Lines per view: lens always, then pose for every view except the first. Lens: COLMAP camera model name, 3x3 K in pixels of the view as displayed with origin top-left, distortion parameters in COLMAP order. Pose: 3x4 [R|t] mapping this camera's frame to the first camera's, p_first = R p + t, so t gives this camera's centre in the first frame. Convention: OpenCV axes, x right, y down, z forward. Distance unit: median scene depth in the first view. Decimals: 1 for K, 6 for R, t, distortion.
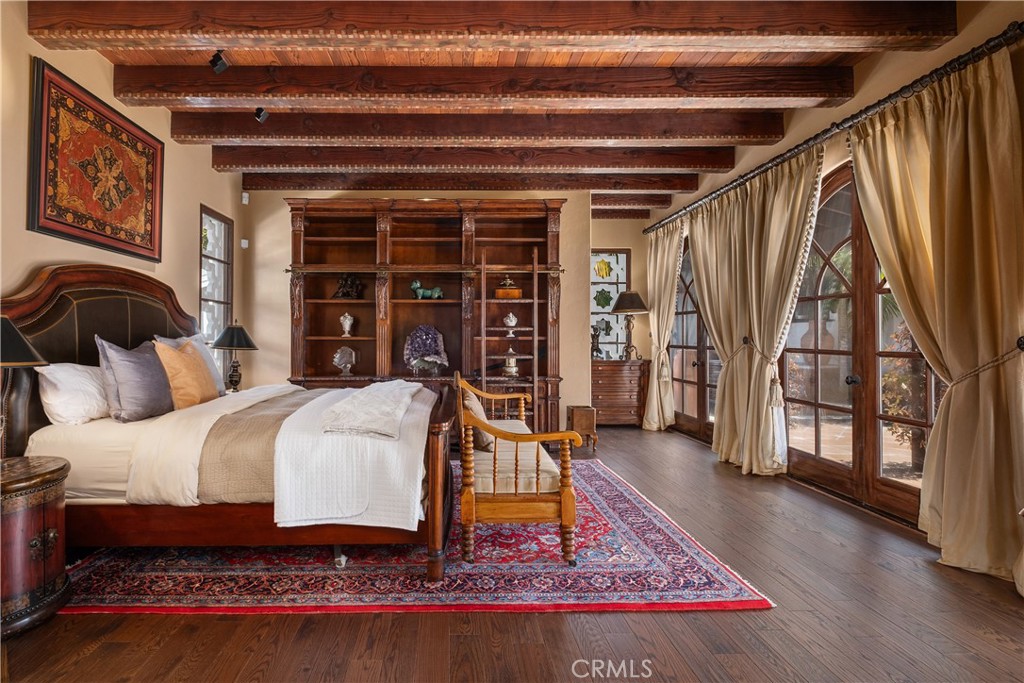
lens RADIAL K [[450.0, 0, 507.1], [0, 450.0, 330.2], [0, 0, 1]] dist [-0.002965, -0.001070]
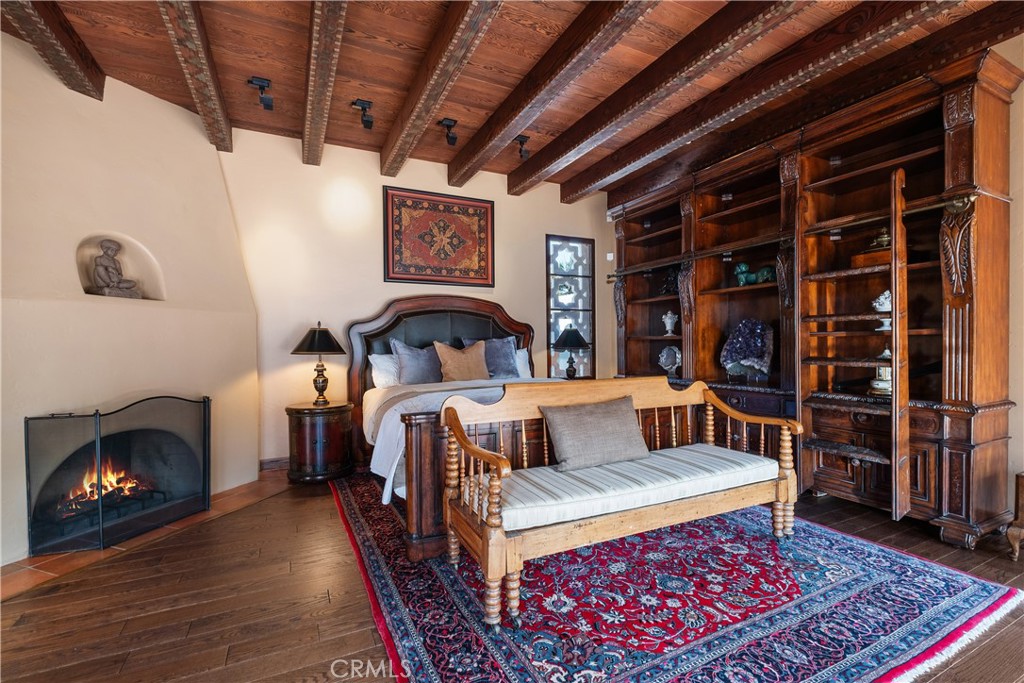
lens RADIAL K [[448.7, 0, 506.9], [0, 448.7, 340.0], [0, 0, 1]] dist [0.016397, -0.012150]
pose [[0.414953, -0.016289, -0.909697, 0.608433], [0.028498, 0.999582, -0.004899, 0.028606], [0.909396, -0.023892, 0.415244, 0.515010]]
